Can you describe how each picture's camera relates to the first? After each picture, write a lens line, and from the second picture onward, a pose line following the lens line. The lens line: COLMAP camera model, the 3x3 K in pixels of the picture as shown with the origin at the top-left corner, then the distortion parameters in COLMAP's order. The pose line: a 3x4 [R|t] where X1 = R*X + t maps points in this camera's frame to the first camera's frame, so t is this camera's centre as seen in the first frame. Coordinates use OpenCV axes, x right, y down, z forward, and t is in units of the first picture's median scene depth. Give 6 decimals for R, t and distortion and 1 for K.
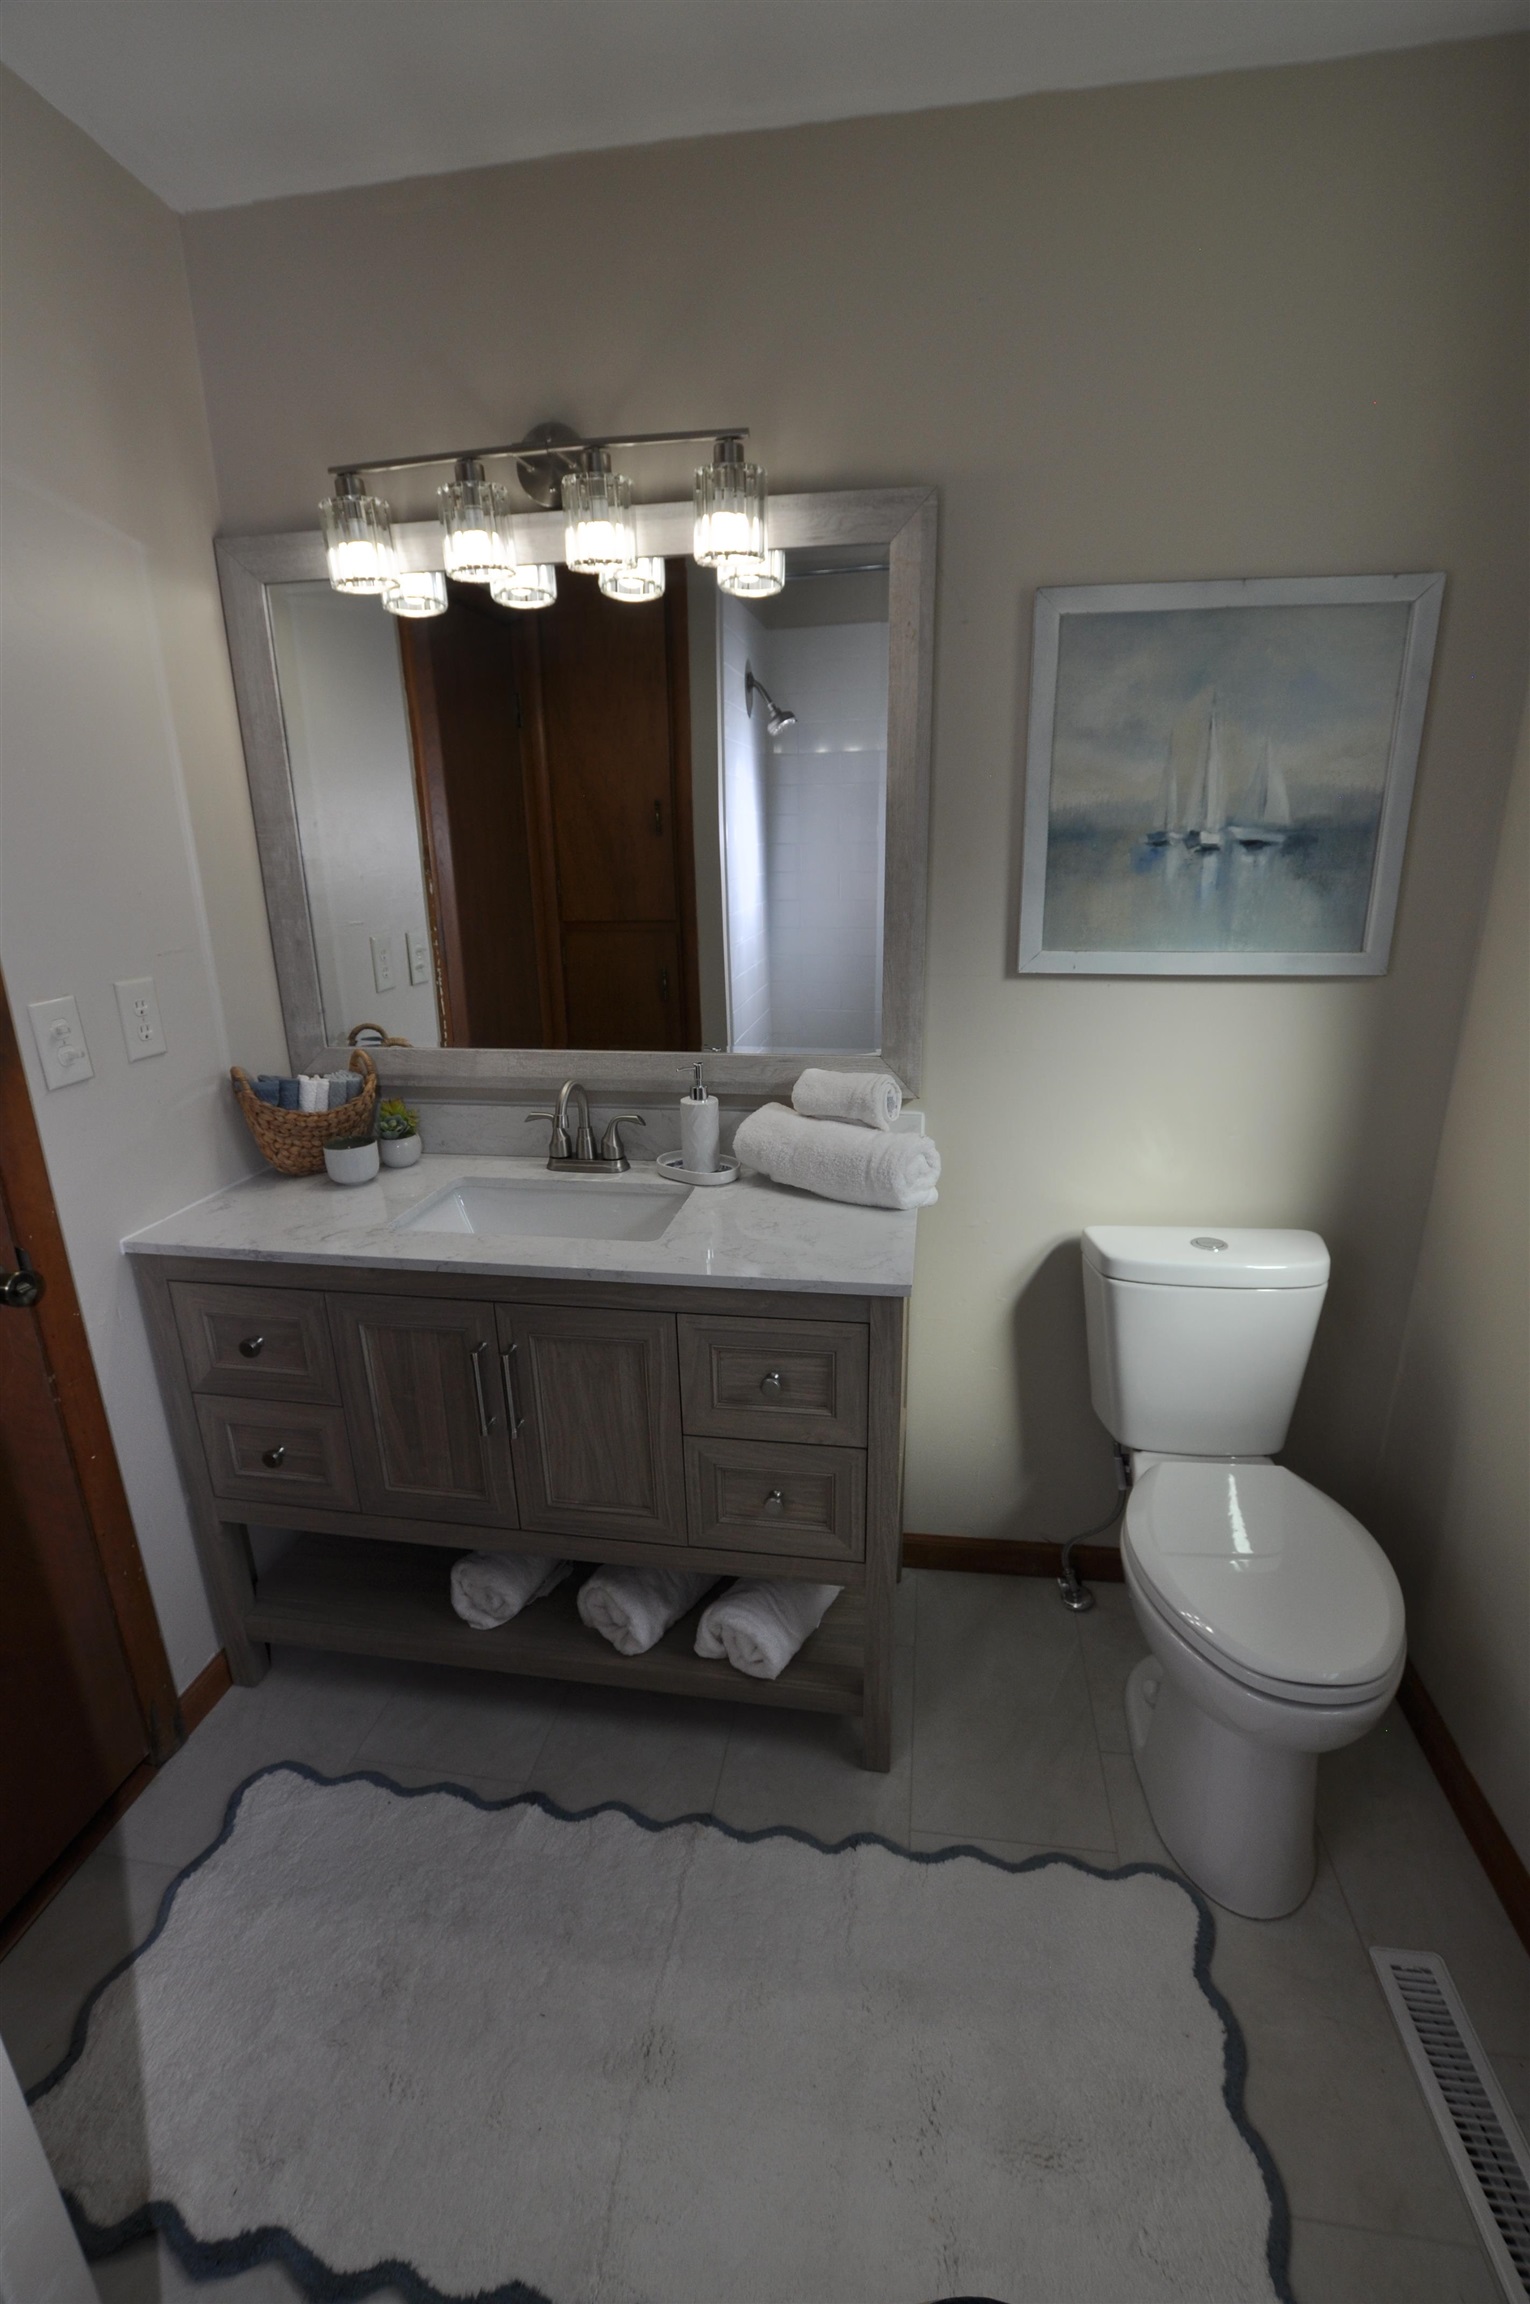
lens RADIAL K [[1015.1, 0, 765.0], [0, 1015.1, 1152.0], [0, 0, 1]] dist [-0.039618, 0.007551]
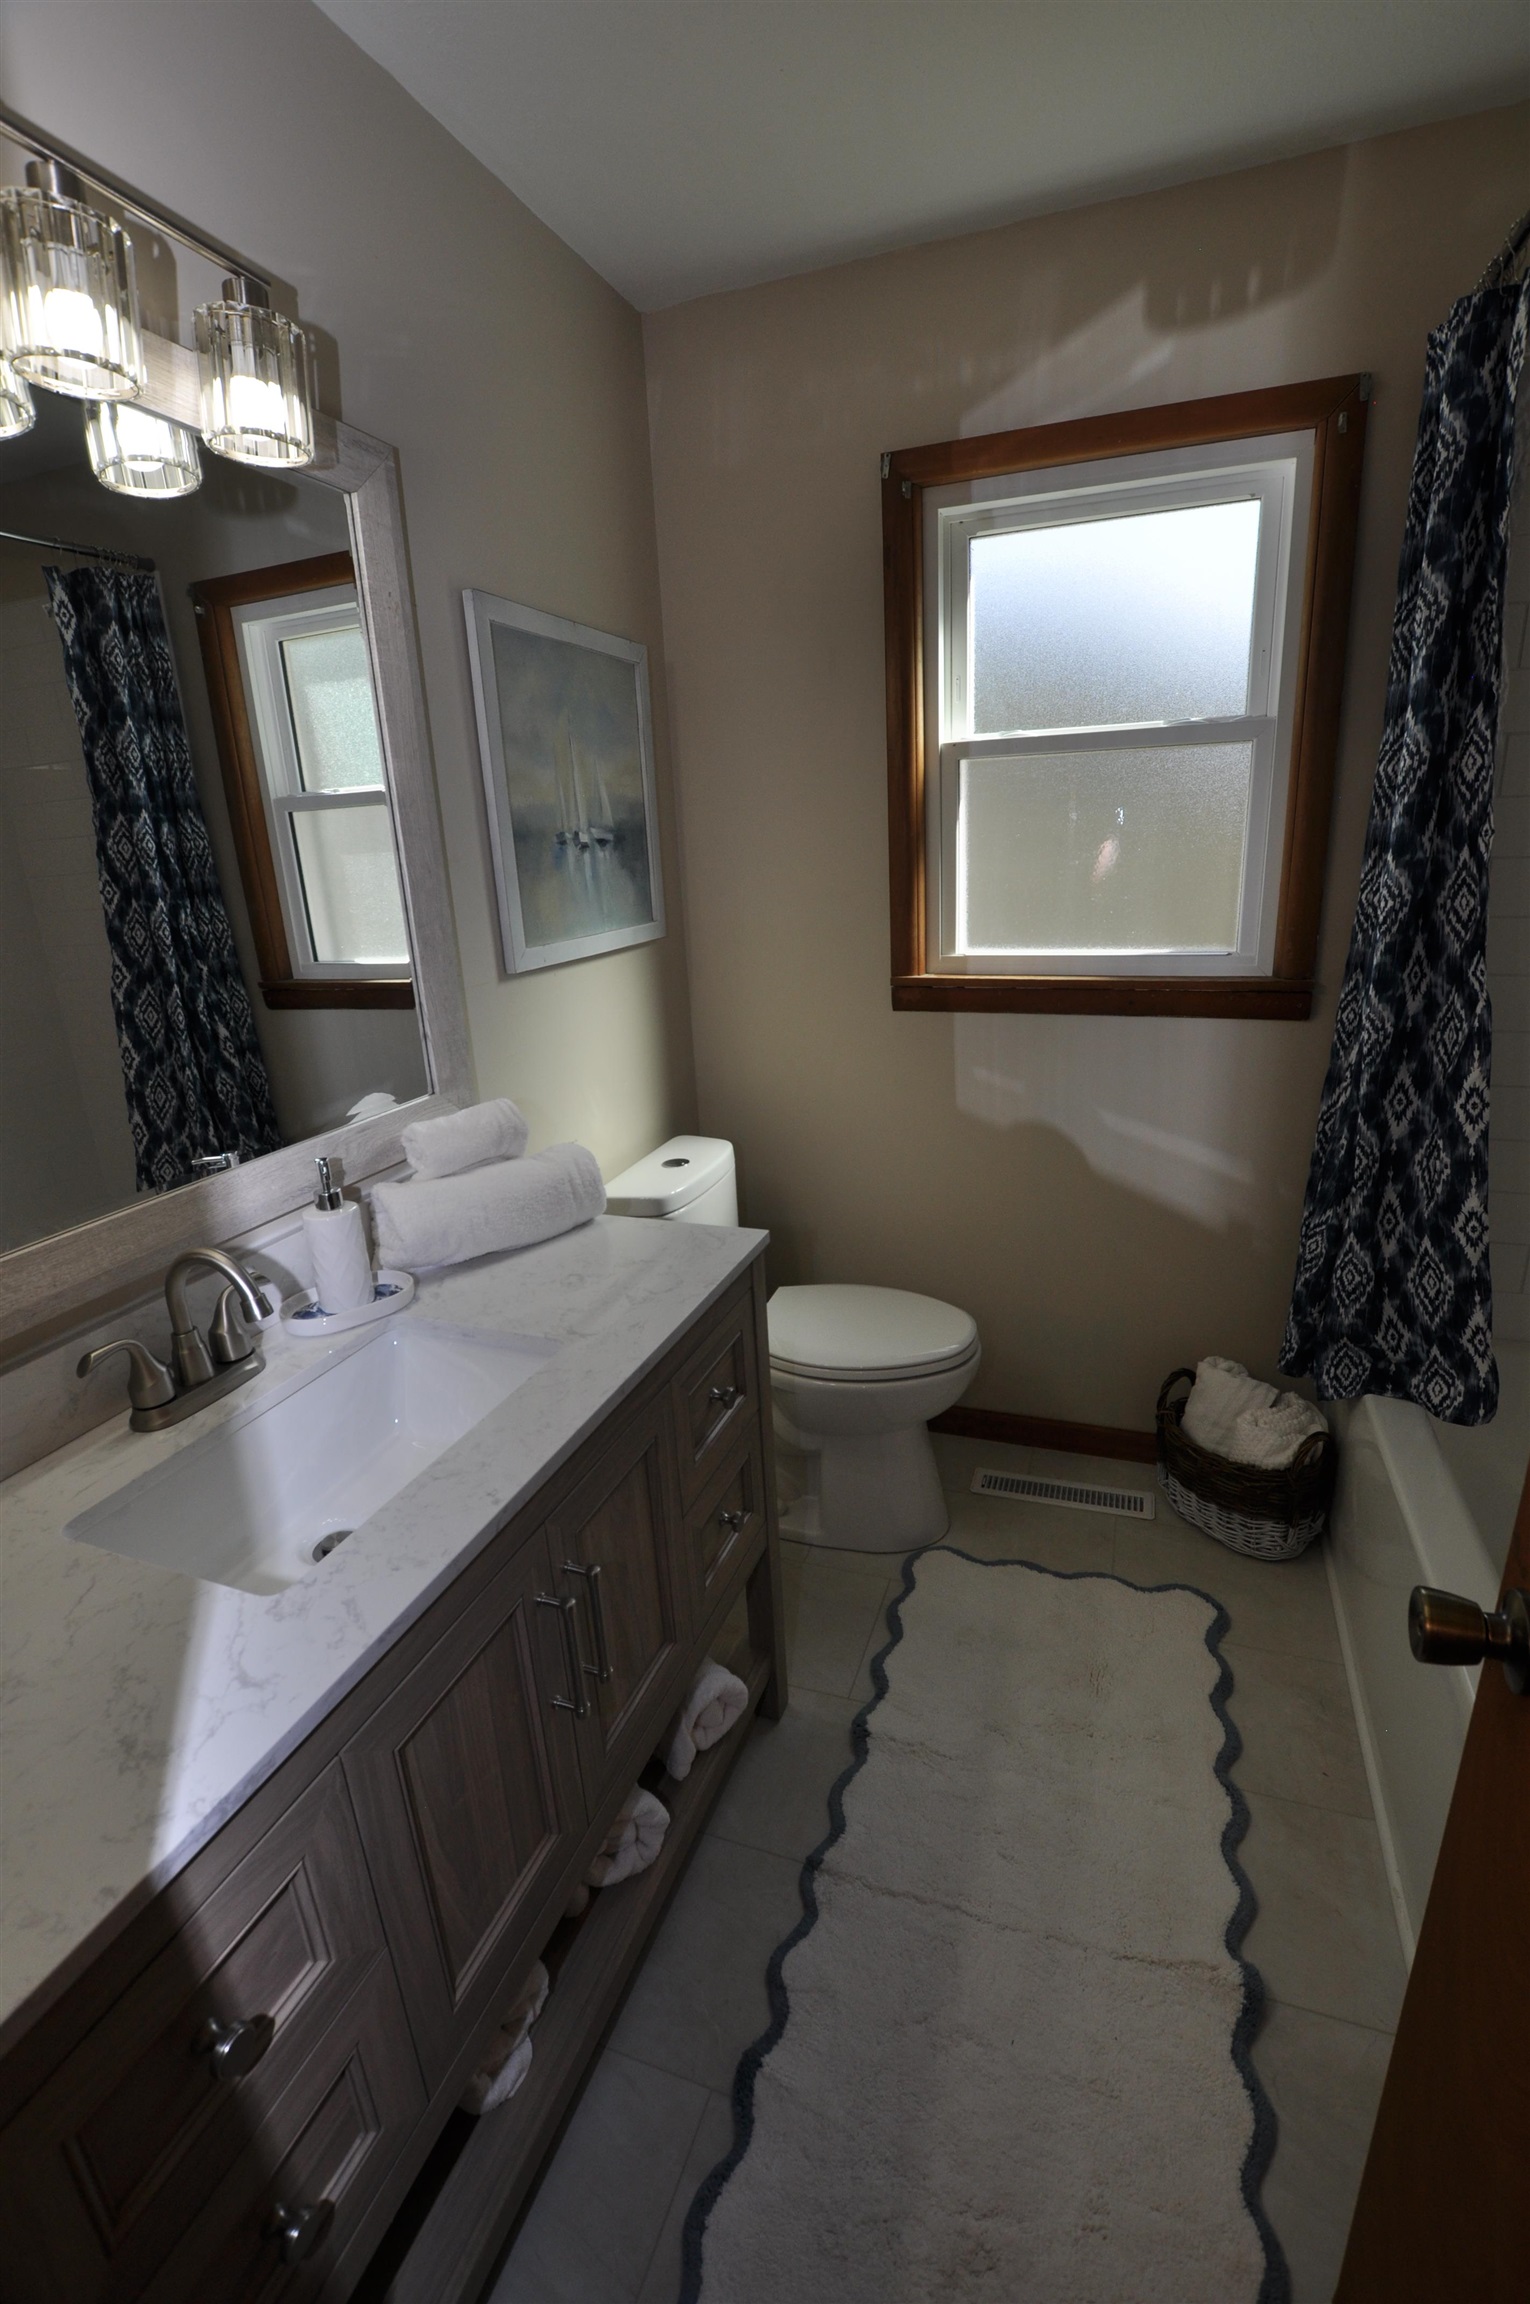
lens RADIAL K [[1015.1, 0, 765.0], [0, 1015.1, 1152.0], [0, 0, 1]] dist [-0.039618, 0.007551]
pose [[0.192499, -0.283000, 0.939604, -0.731985], [0.333311, 0.919441, 0.208641, -0.149854], [-0.922956, 0.273018, 0.271318, 0.583668]]
